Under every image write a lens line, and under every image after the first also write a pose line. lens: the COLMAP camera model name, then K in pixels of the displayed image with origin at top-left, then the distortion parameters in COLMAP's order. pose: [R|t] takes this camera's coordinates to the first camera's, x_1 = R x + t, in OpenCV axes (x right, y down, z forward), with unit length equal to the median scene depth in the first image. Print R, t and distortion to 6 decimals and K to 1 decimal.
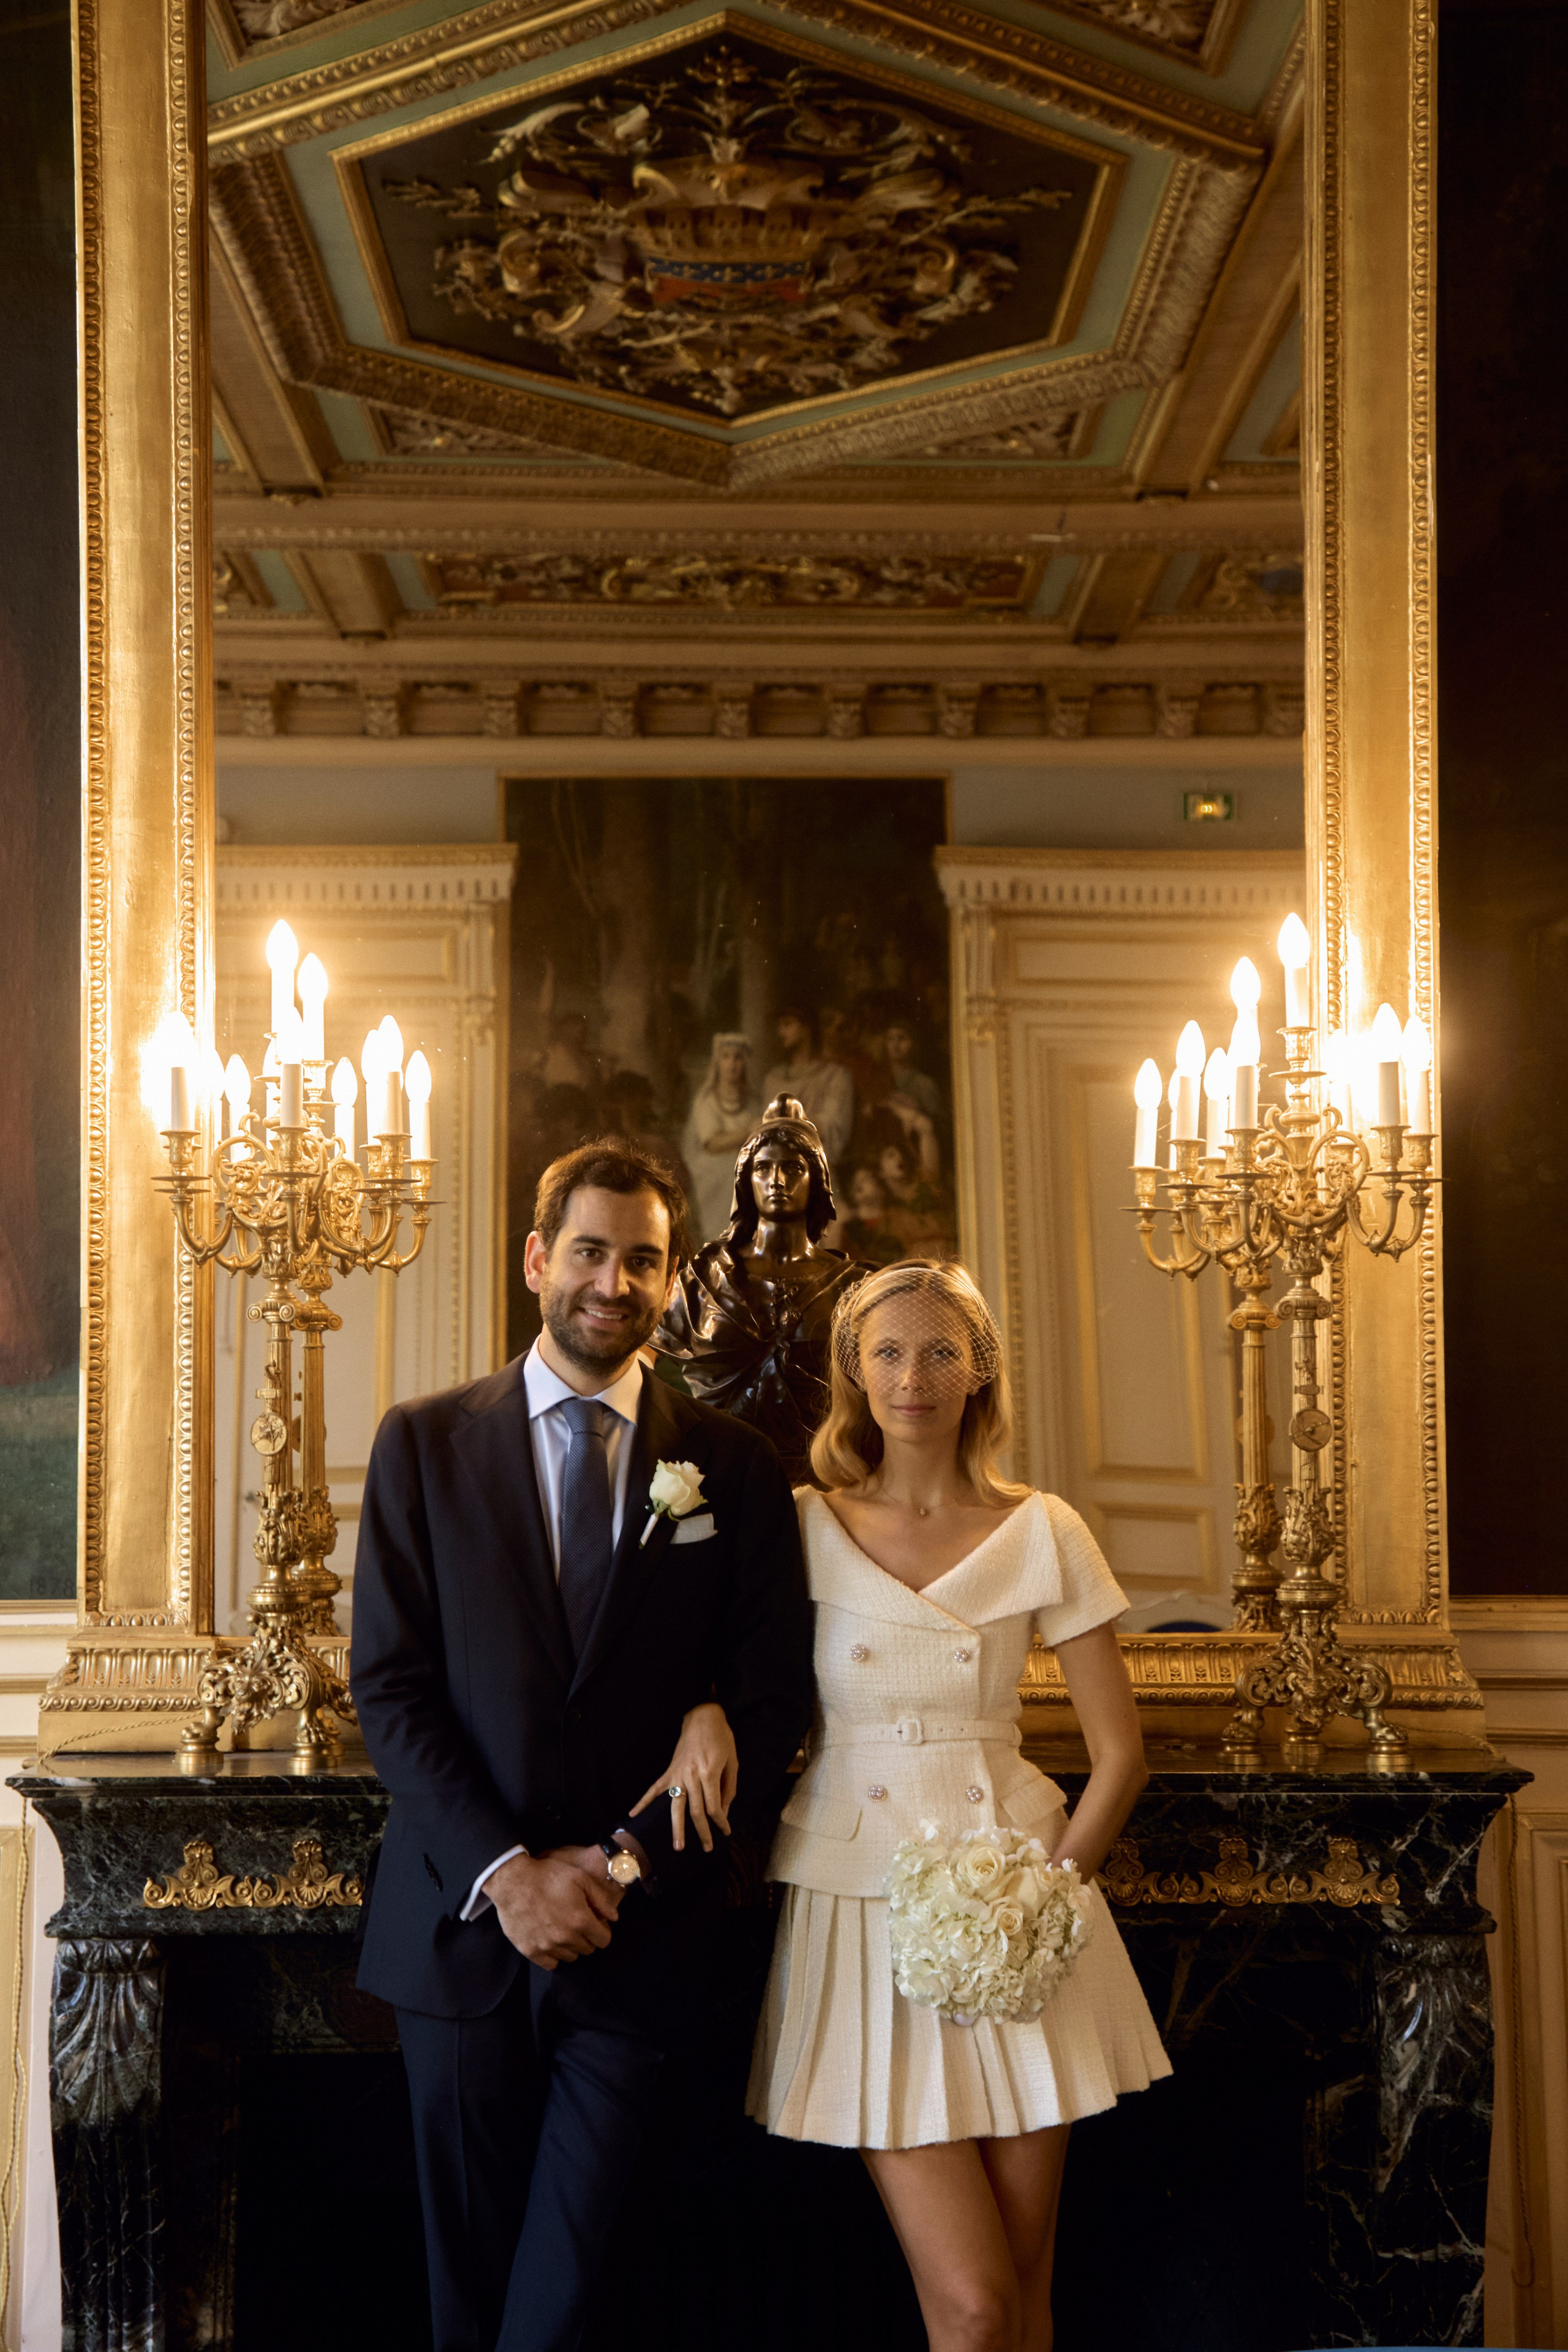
lens RADIAL K [[3880.0, 0, 789.3], [0, 3880.0, 1170.1], [0, 0, 1]] dist [0.230739, 0.100163]
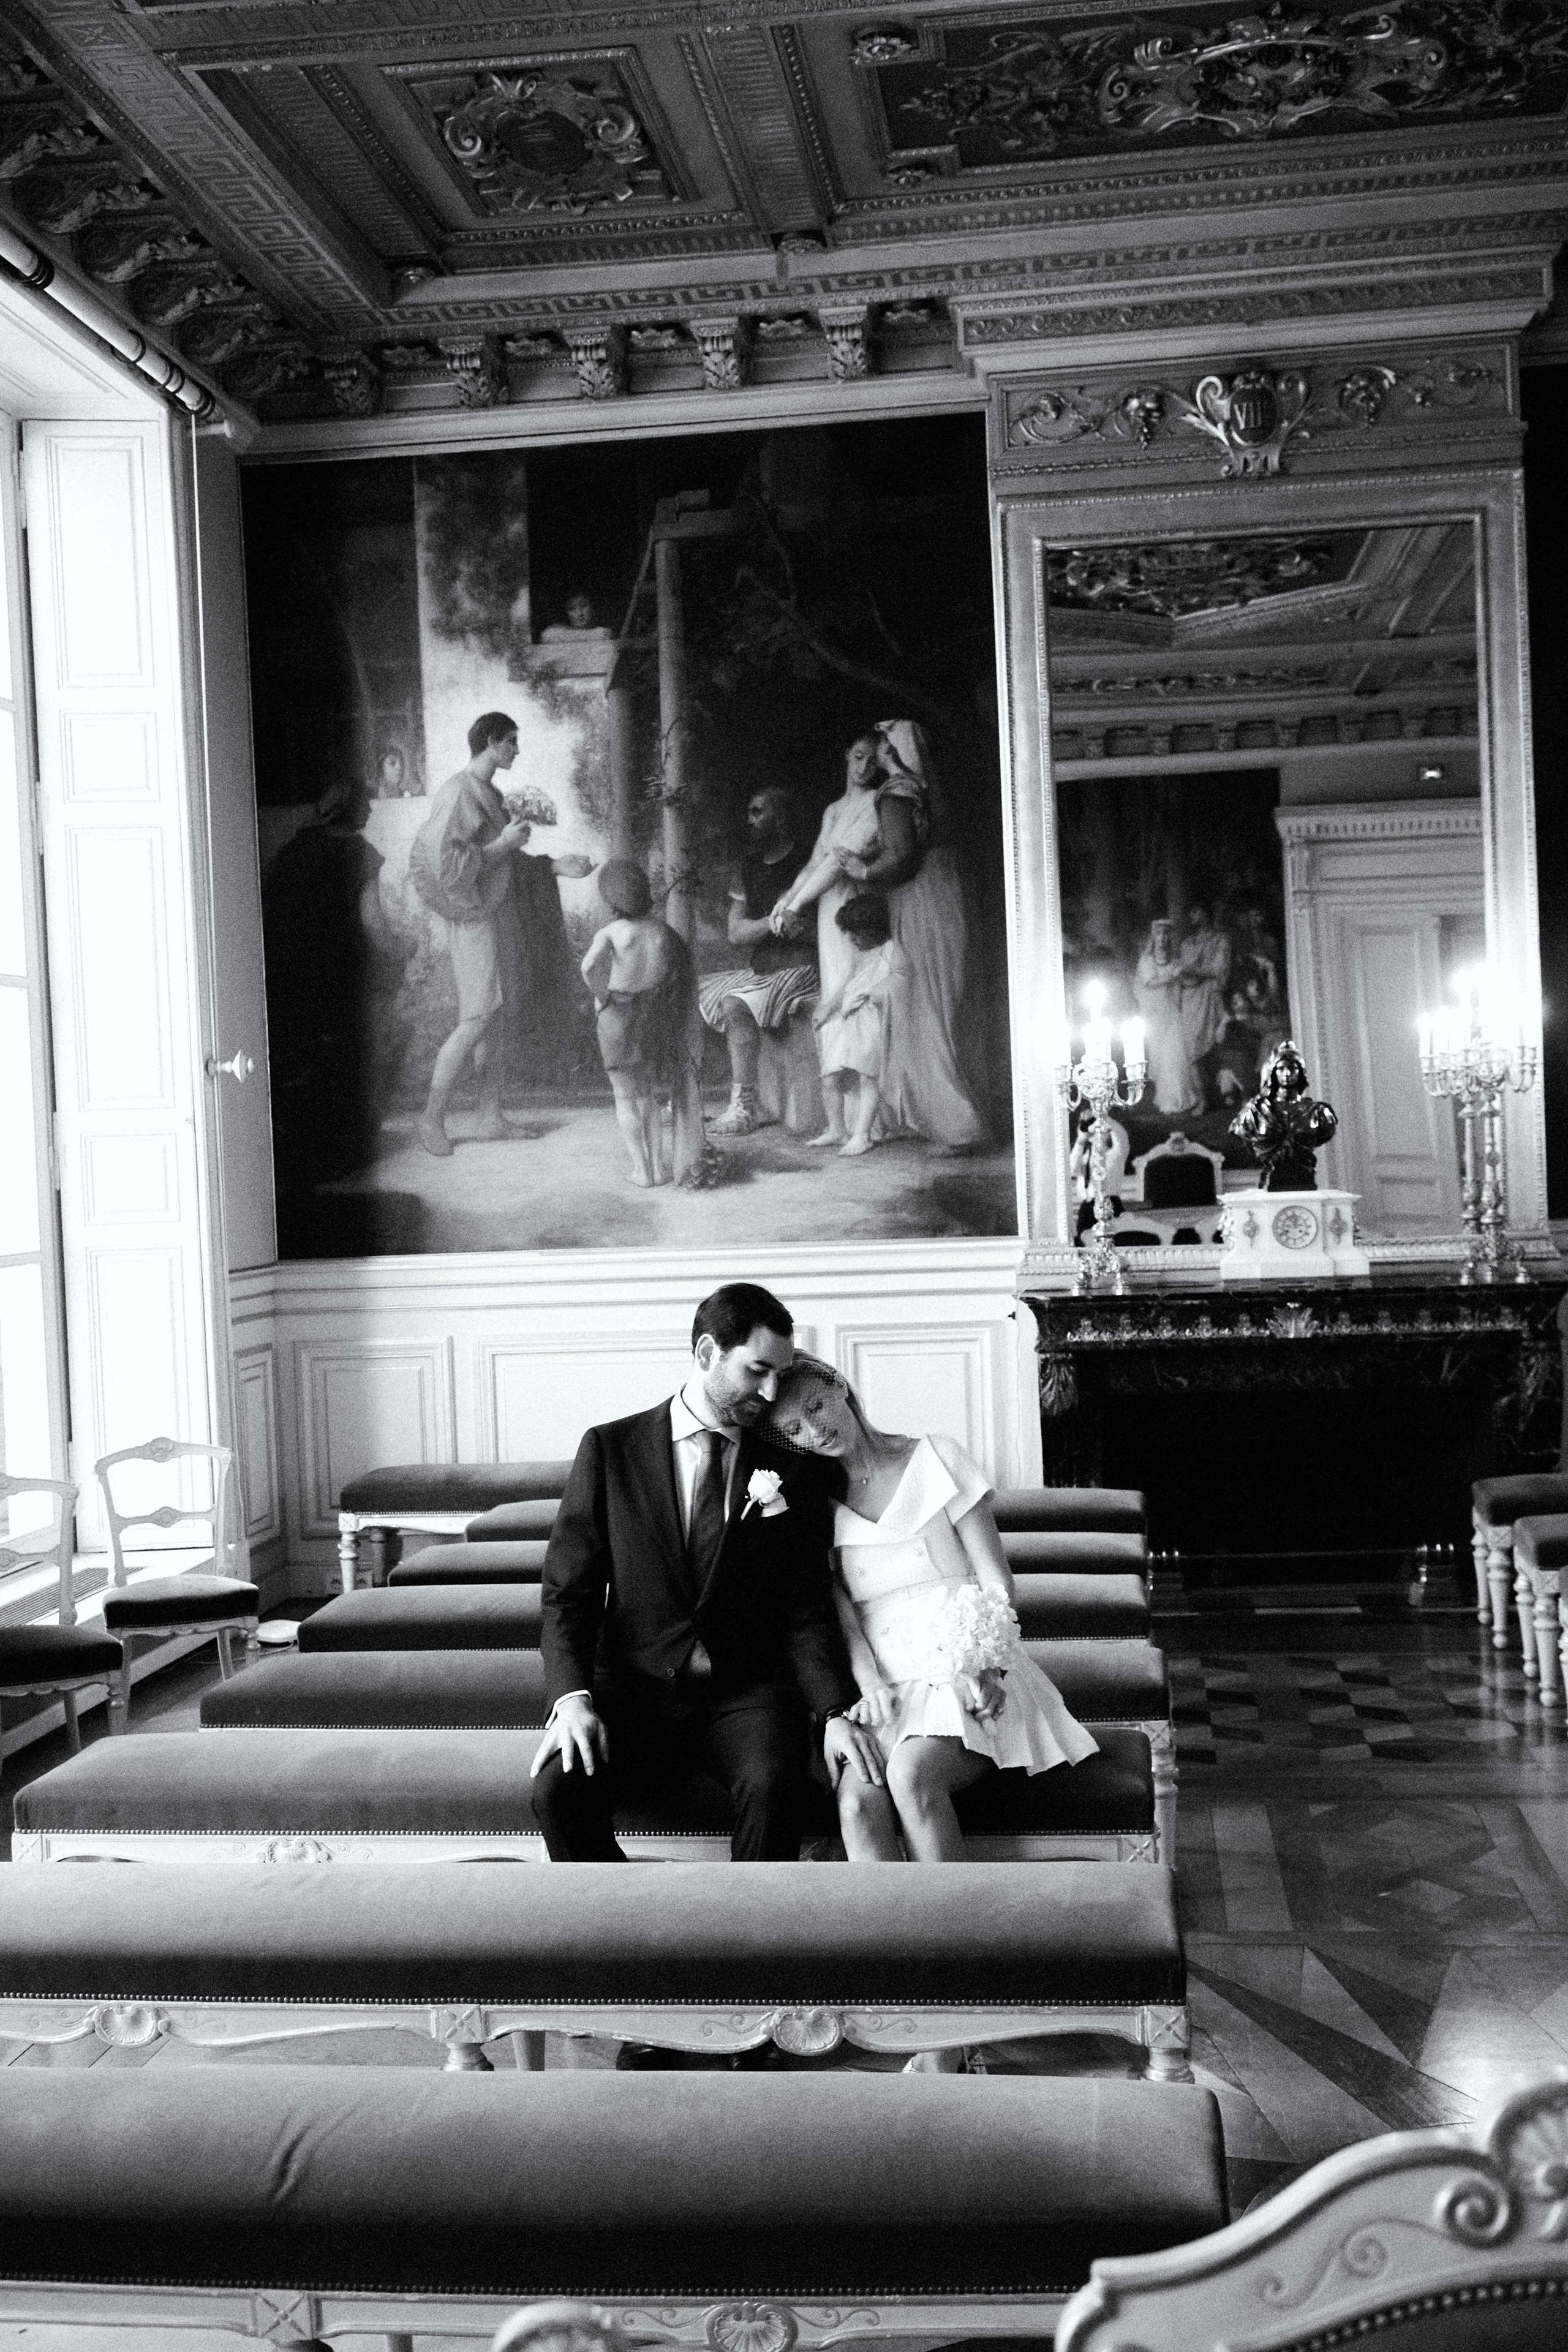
lens RADIAL K [[2775.3, 0, 756.1], [0, 2775.3, 1179.0], [0, 0, 1]] dist [0.048414, -0.015406]
pose [[0.990950, -0.032397, -0.130262, -0.110959], [0.043456, 0.995604, 0.082968, -0.093660], [0.127002, -0.087878, 0.988002, -0.890732]]
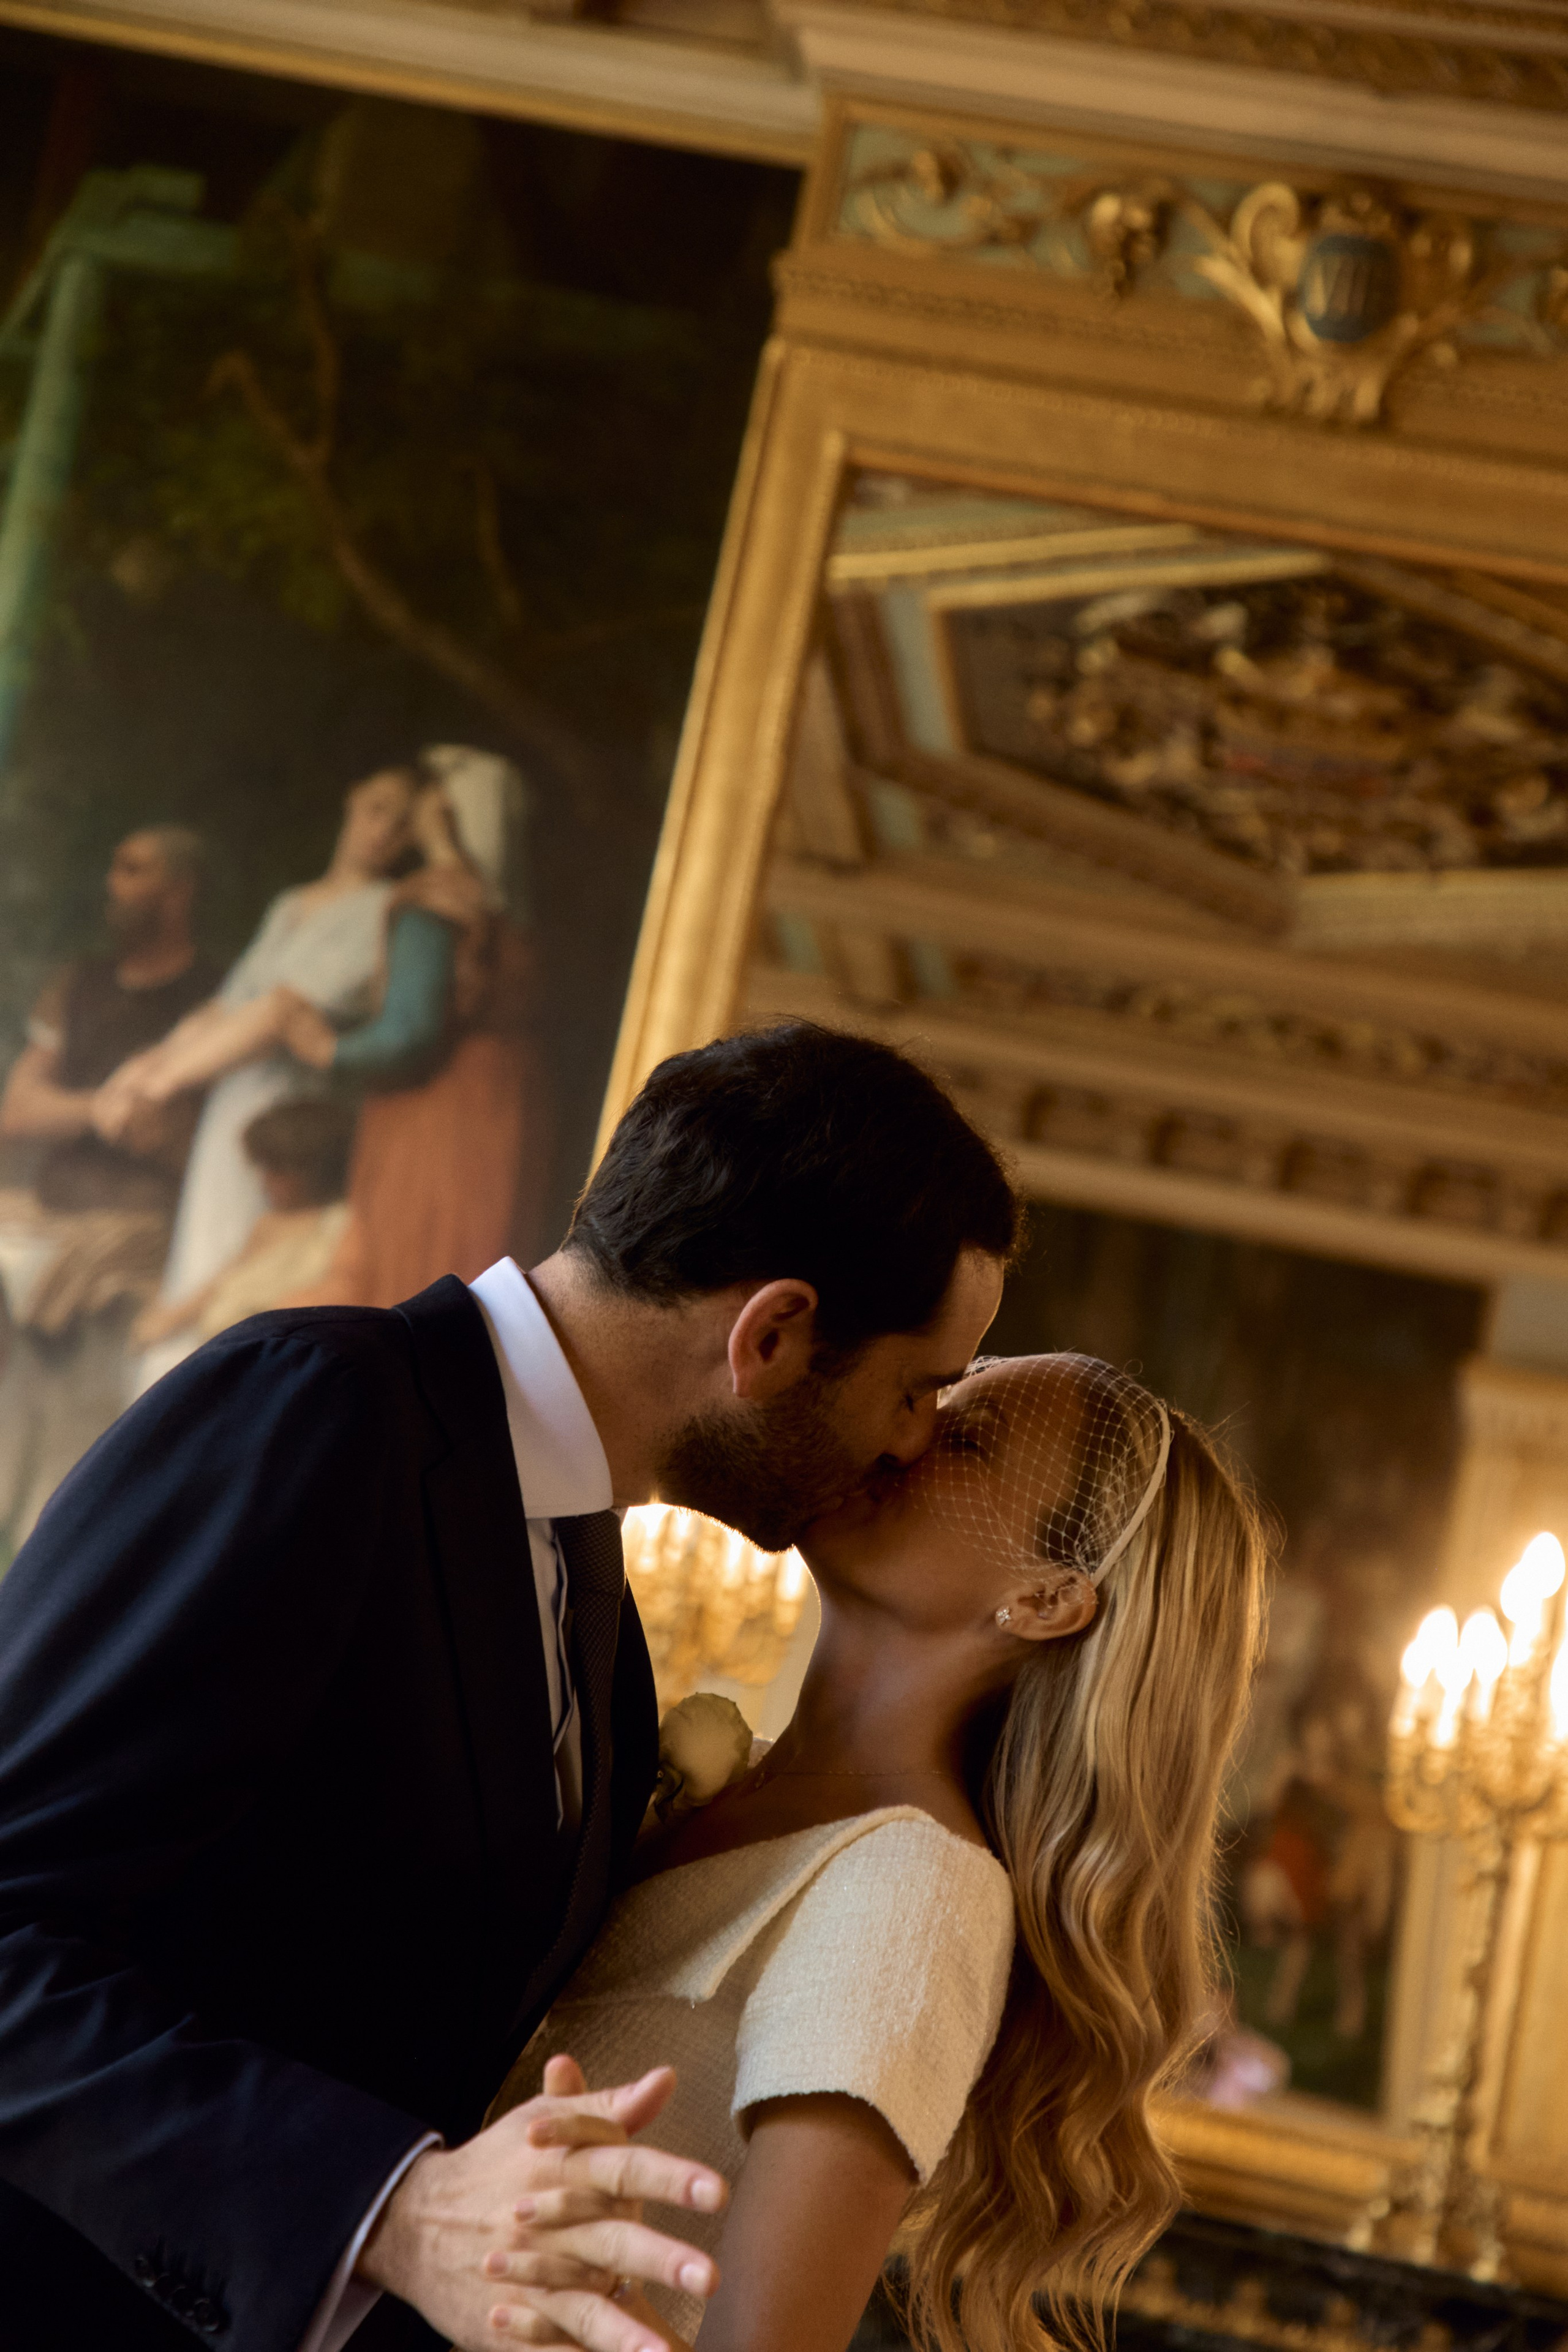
lens RADIAL K [[5314.4, 0, 783.0], [0, 5314.4, 1188.2], [0, 0, 1]] dist [0.550990, -0.073717]
pose [[0.974313, 0.191537, -0.118443, 0.071443], [-0.201025, 0.976783, -0.074056, -0.002756], [0.101509, 0.095963, 0.990195, -0.622587]]
